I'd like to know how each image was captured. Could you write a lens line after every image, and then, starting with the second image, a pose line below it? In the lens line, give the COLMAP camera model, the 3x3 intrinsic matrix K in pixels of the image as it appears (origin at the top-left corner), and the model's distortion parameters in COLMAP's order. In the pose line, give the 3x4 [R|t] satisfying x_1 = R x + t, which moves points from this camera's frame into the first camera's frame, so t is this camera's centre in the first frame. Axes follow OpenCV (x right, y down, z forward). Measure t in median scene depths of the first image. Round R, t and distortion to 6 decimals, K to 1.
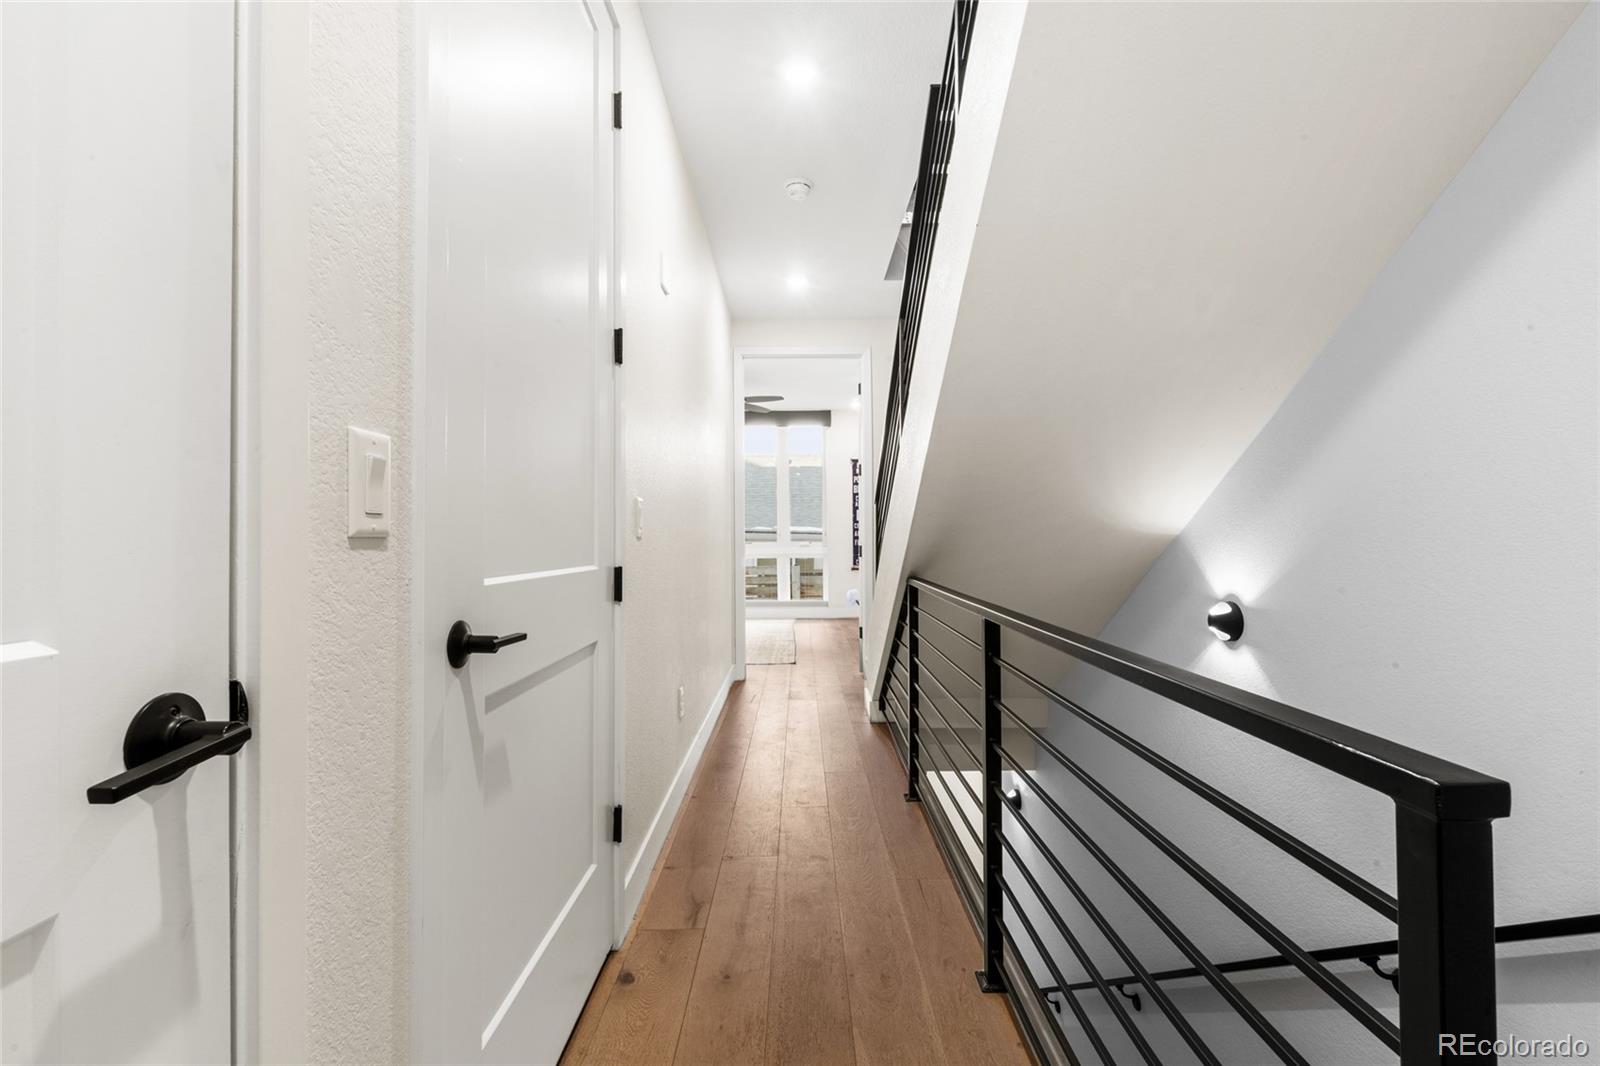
lens RADIAL K [[710.8, 0, 798.4], [0, 710.8, 535.9], [0, 0, 1]] dist [-0.006861, 0.001945]
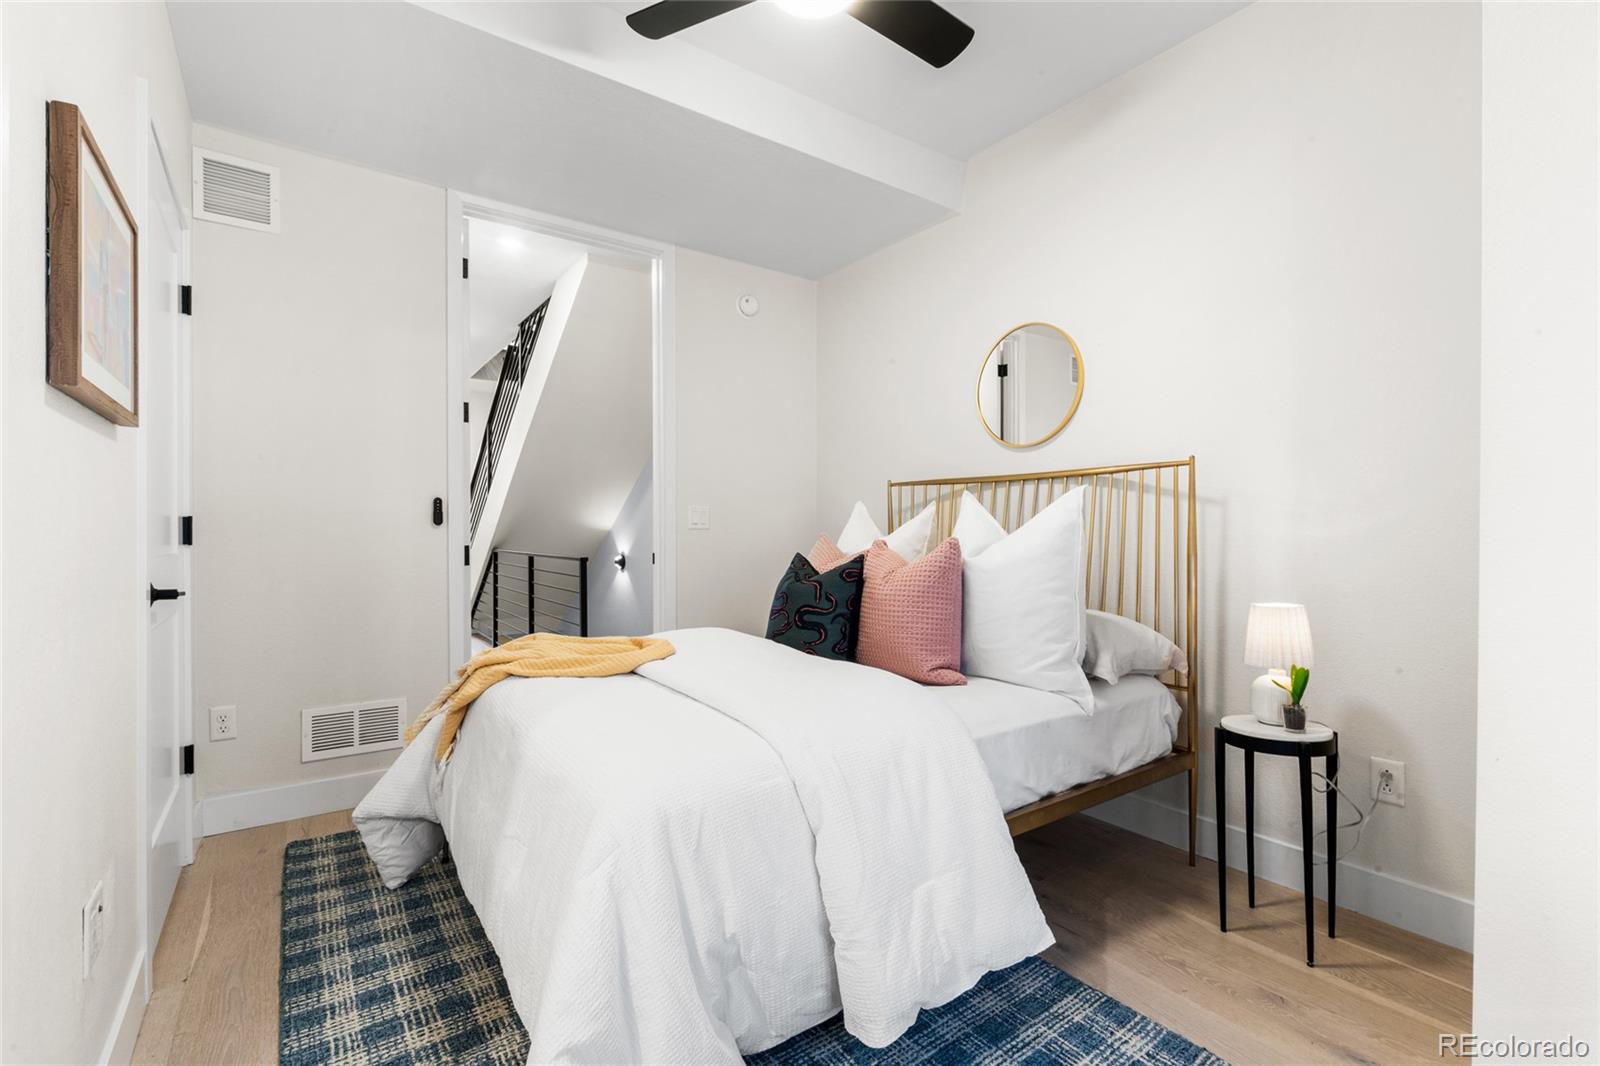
lens RADIAL K [[710.8, 0, 802.9], [0, 710.8, 541.2], [0, 0, 1]] dist [-0.006861, 0.001945]
pose [[0.813088, 0.011472, 0.582028, -0.570828], [-0.015533, 0.999877, 0.001992, 0.033009], [-0.581933, -0.010660, 0.813167, -2.221085]]
